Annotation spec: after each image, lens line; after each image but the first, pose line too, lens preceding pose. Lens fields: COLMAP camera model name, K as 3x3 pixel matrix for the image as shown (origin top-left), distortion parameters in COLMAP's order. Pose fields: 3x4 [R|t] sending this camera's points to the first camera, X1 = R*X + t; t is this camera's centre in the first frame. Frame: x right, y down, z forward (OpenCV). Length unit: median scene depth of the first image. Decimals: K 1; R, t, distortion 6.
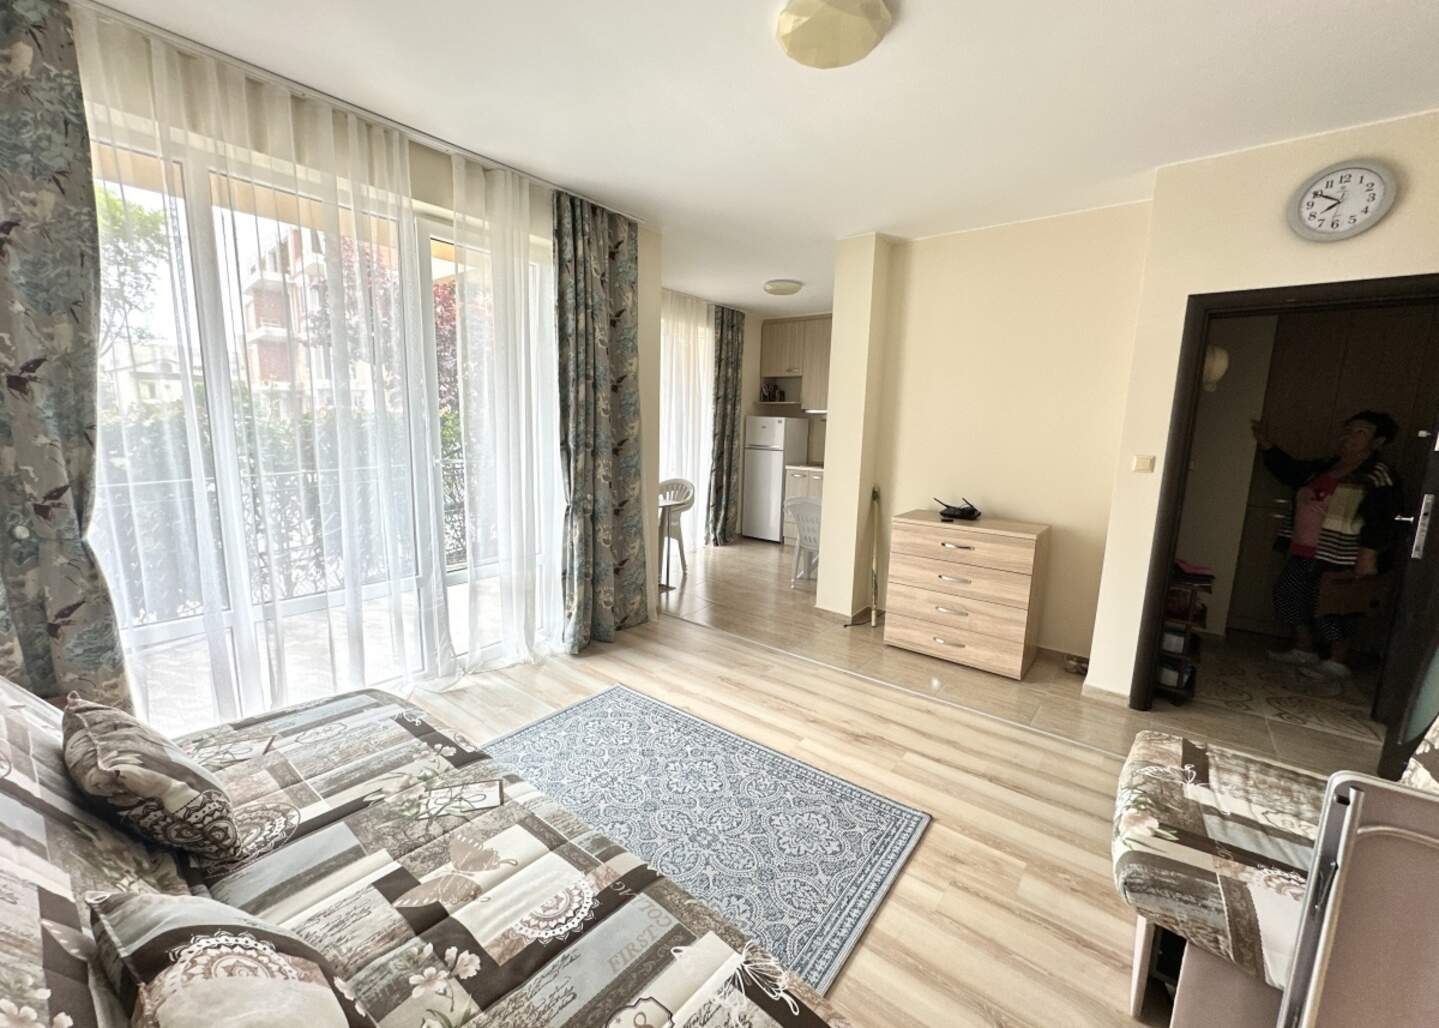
lens RADIAL K [[574.8, 0, 719.5], [0, 574.8, 511.9], [0, 0, 1]] dist [-0.002067, 0.000138]
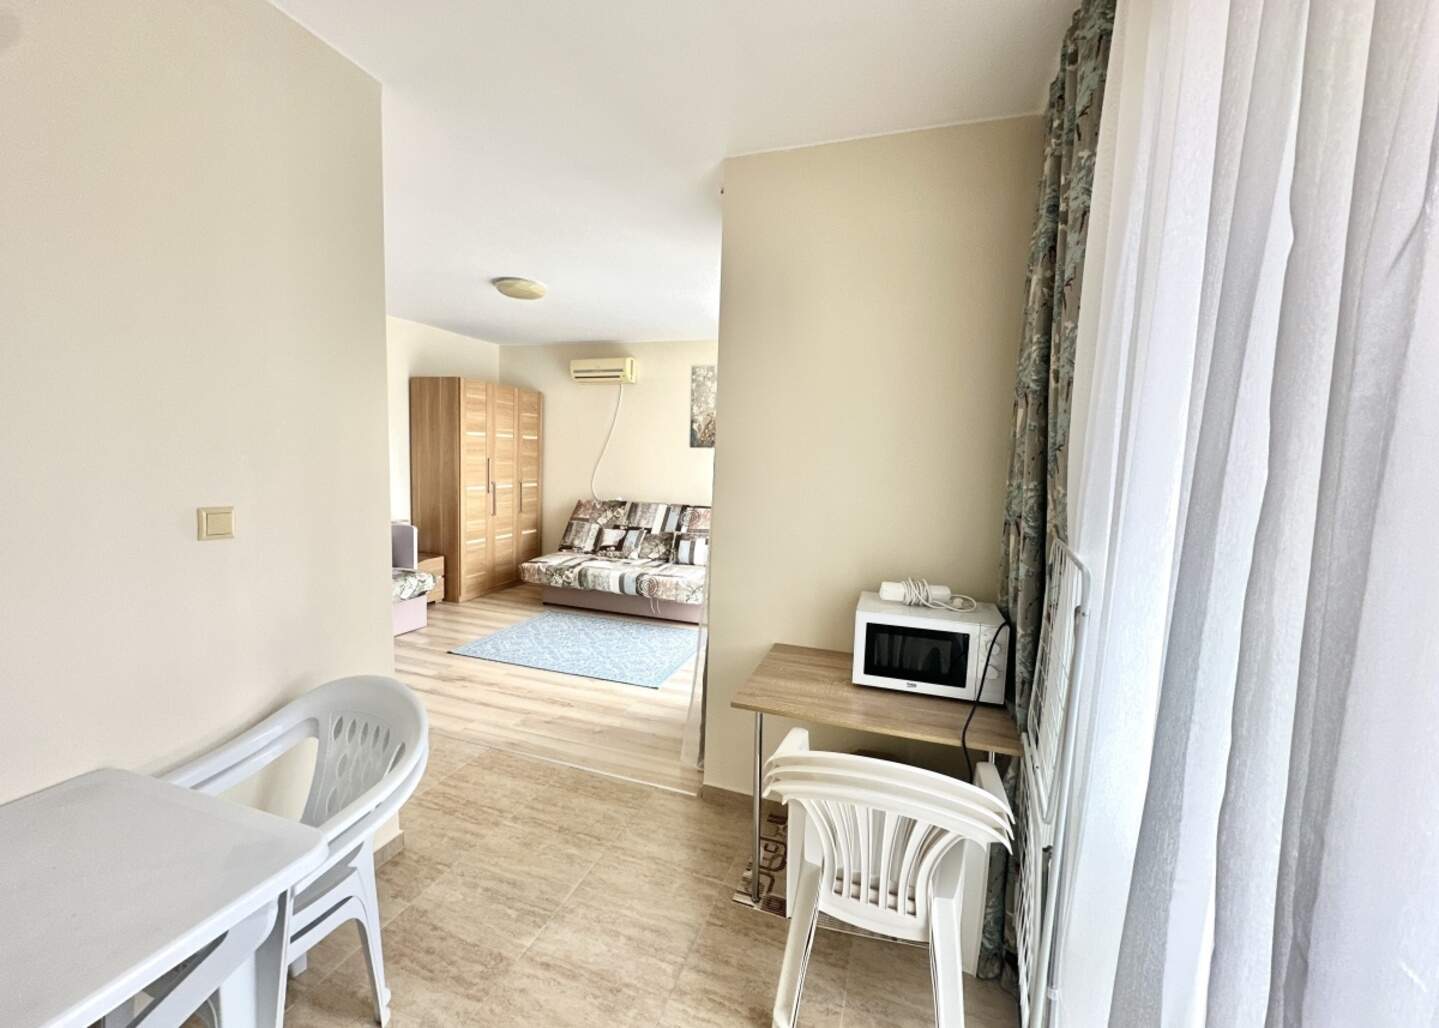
lens RADIAL K [[574.8, 0, 721.2], [0, 574.8, 510.6], [0, 0, 1]] dist [-0.002067, 0.000138]
pose [[-0.940025, -0.026958, -0.340037, 0.057853], [-0.110665, 0.967053, 0.229264, -0.171097], [0.322653, 0.253144, -0.912038, 1.020435]]
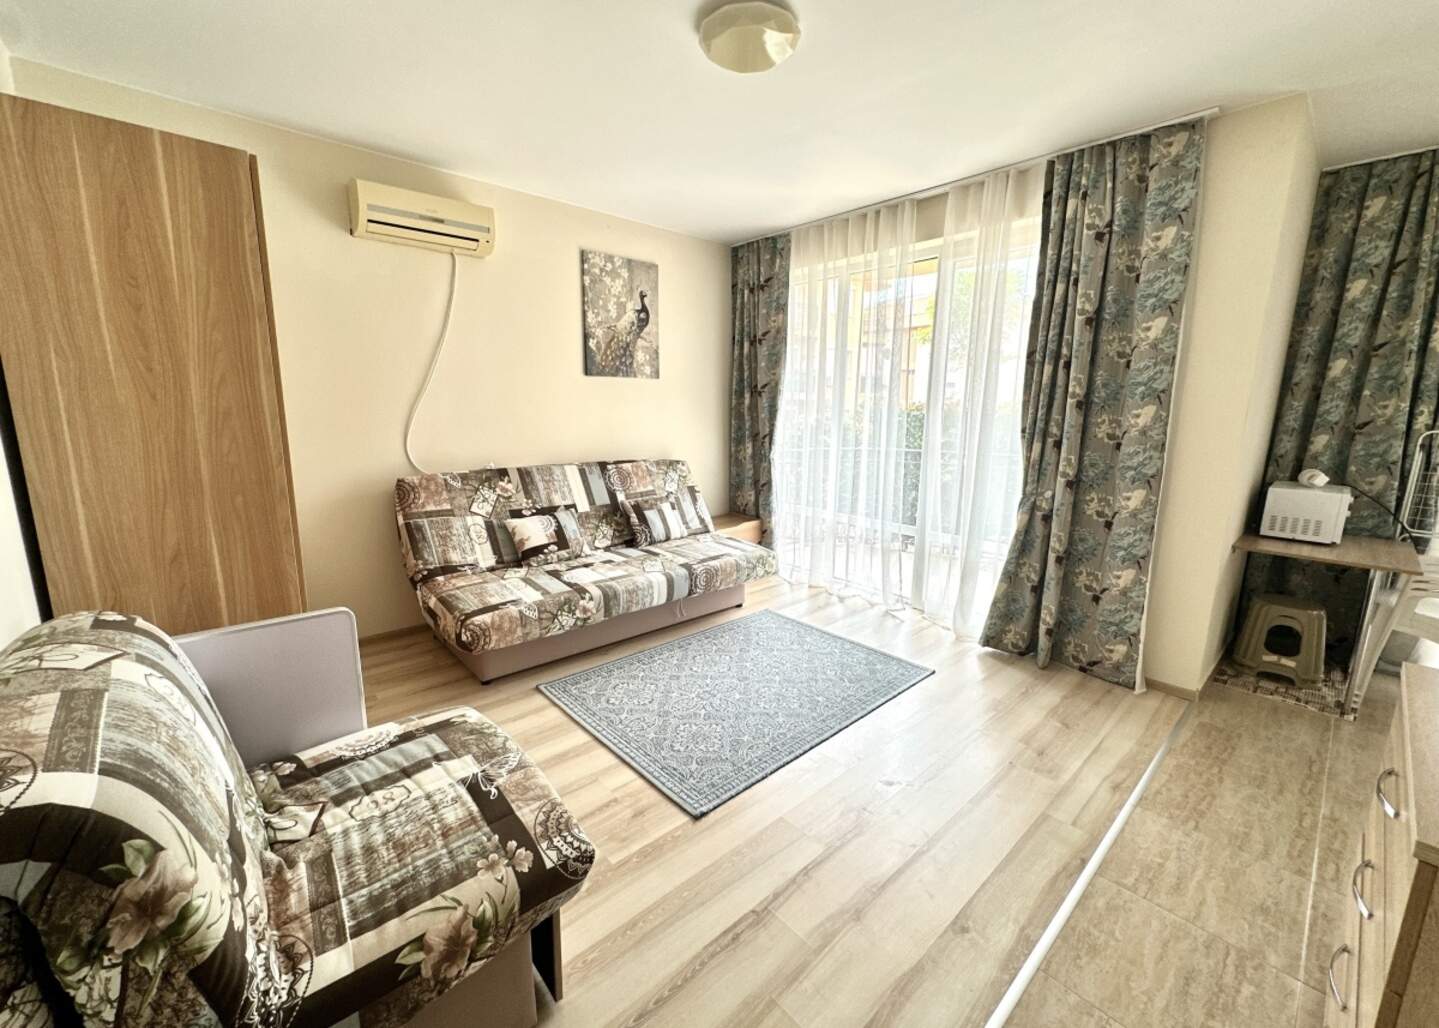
lens RADIAL K [[574.8, 0, 721.3], [0, 574.8, 512.4], [0, 0, 1]] dist [-0.002067, 0.000138]
pose [[-0.167858, 0.155604, -0.973453, 0.406438], [-0.169943, 0.968113, 0.184055, -0.042861], [0.971052, 0.196327, -0.136062, 0.364510]]
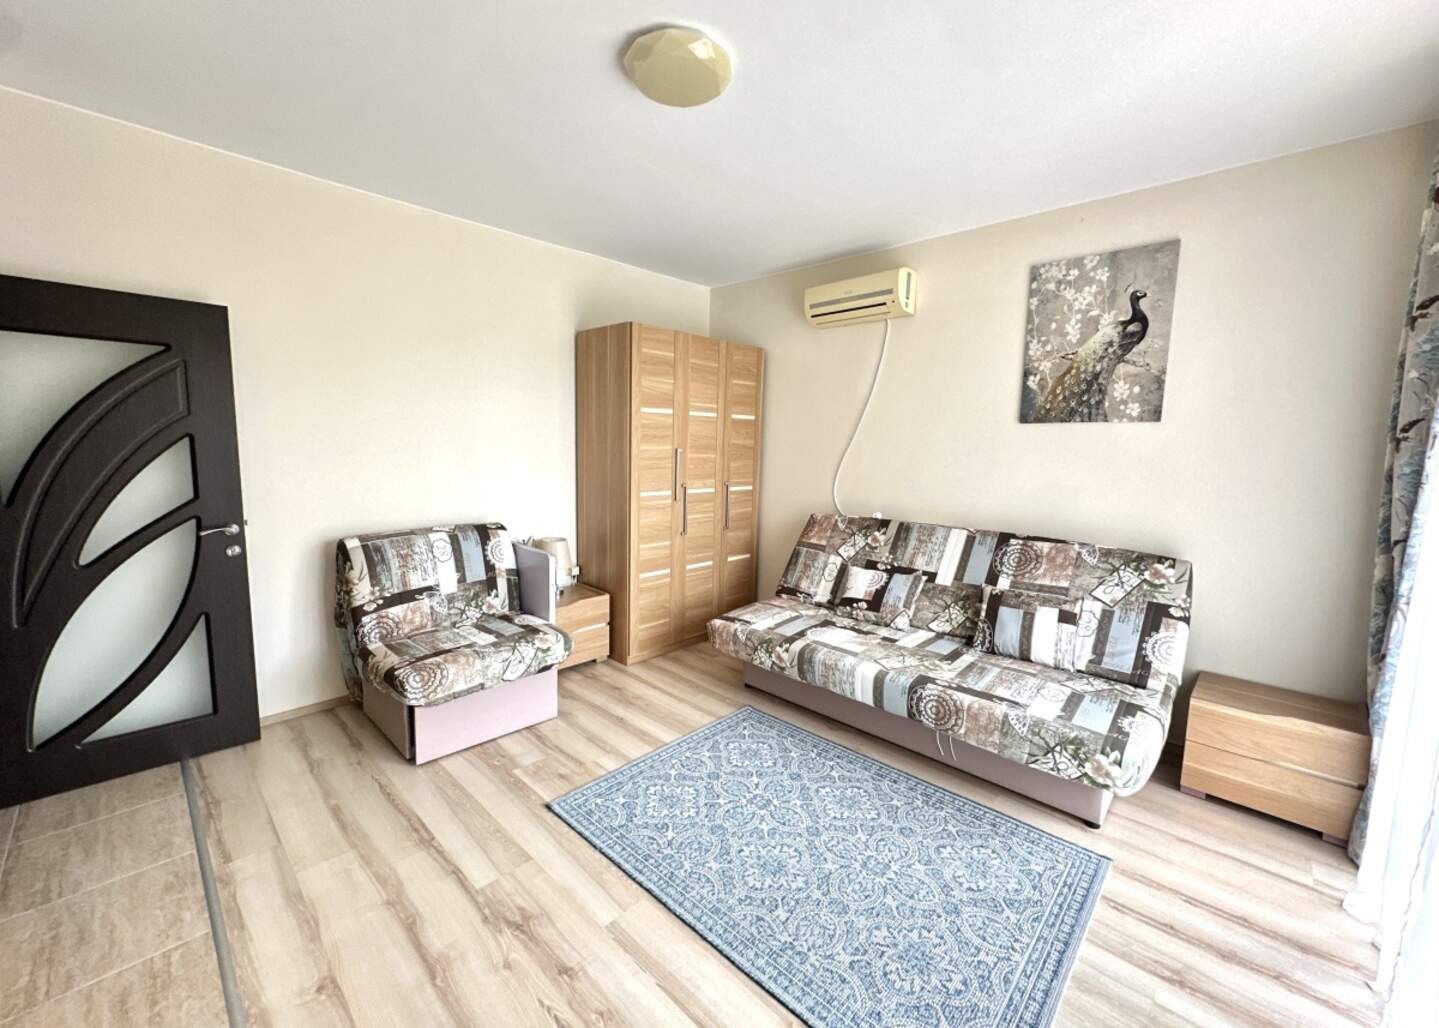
lens RADIAL K [[574.8, 0, 719.6], [0, 574.8, 513.2], [0, 0, 1]] dist [-0.002067, 0.000138]
pose [[-0.994477, -0.058112, 0.087395, -0.004561], [-0.032131, 0.961310, 0.273587, -0.100640], [-0.099913, 0.269268, -0.957869, 0.630313]]
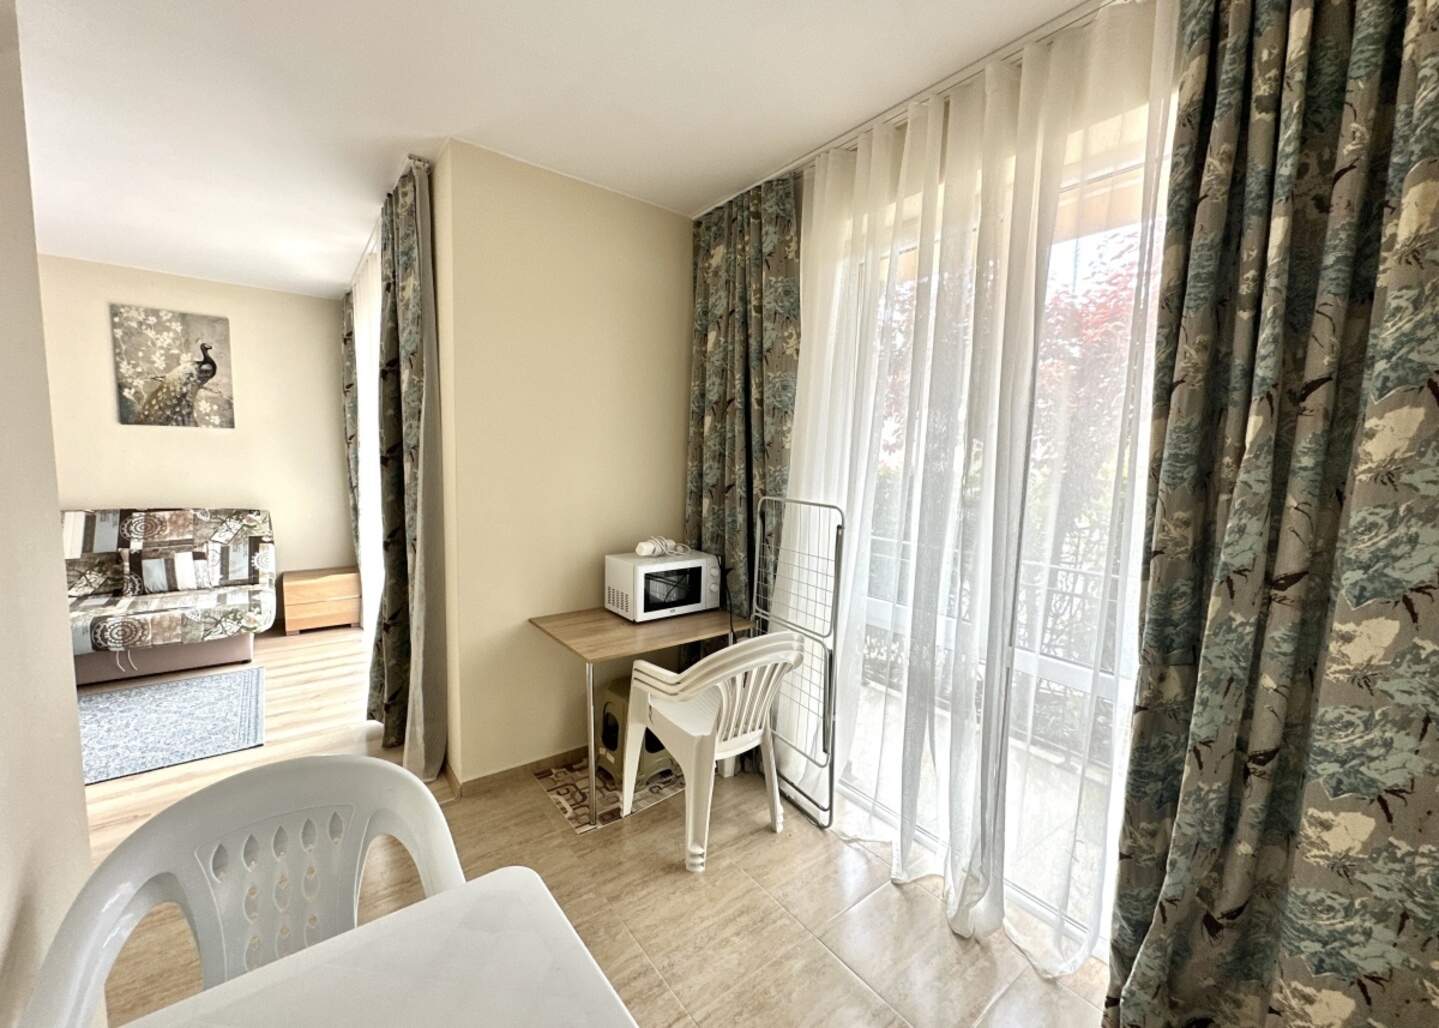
lens RADIAL K [[574.8, 0, 720.3], [0, 574.8, 514.0], [0, 0, 1]] dist [-0.002067, 0.000138]
pose [[-0.242021, 0.065539, -0.968055, 0.253844], [-0.186869, 0.975889, 0.112788, -0.148061], [0.952106, 0.208196, -0.223938, 0.914155]]
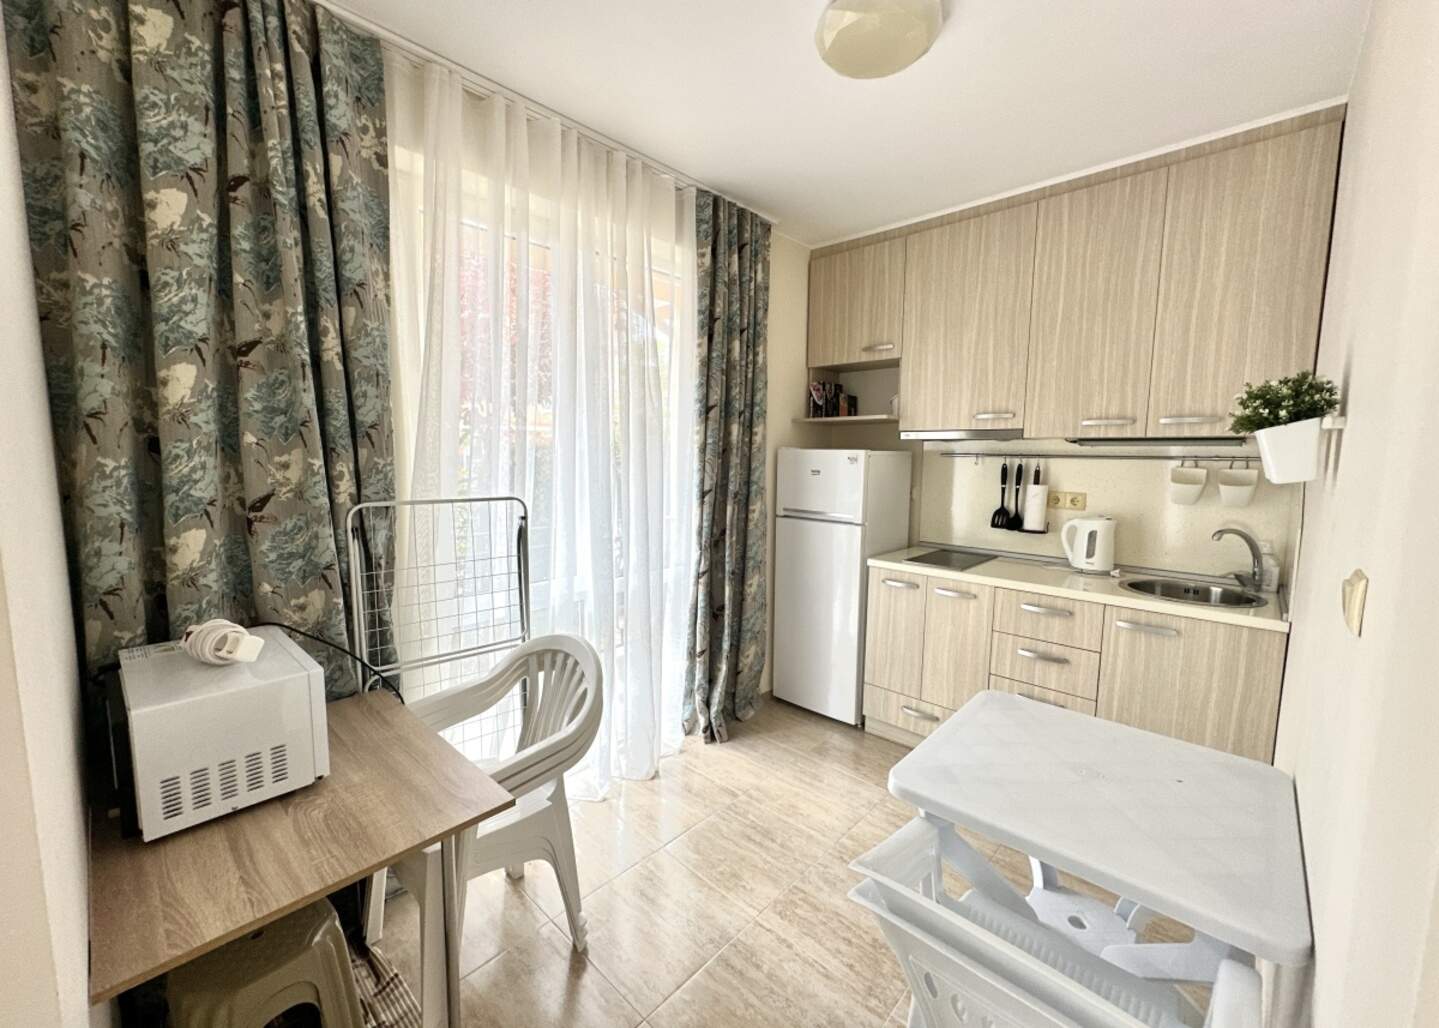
lens RADIAL K [[574.8, 0, 719.1], [0, 574.8, 516.2], [0, 0, 1]] dist [-0.002067, 0.000138]
pose [[0.996710, -0.009698, -0.080471, 0.039963], [0.006077, 0.998963, -0.045121, -0.100267], [0.080825, 0.044483, 0.995735, 0.587995]]
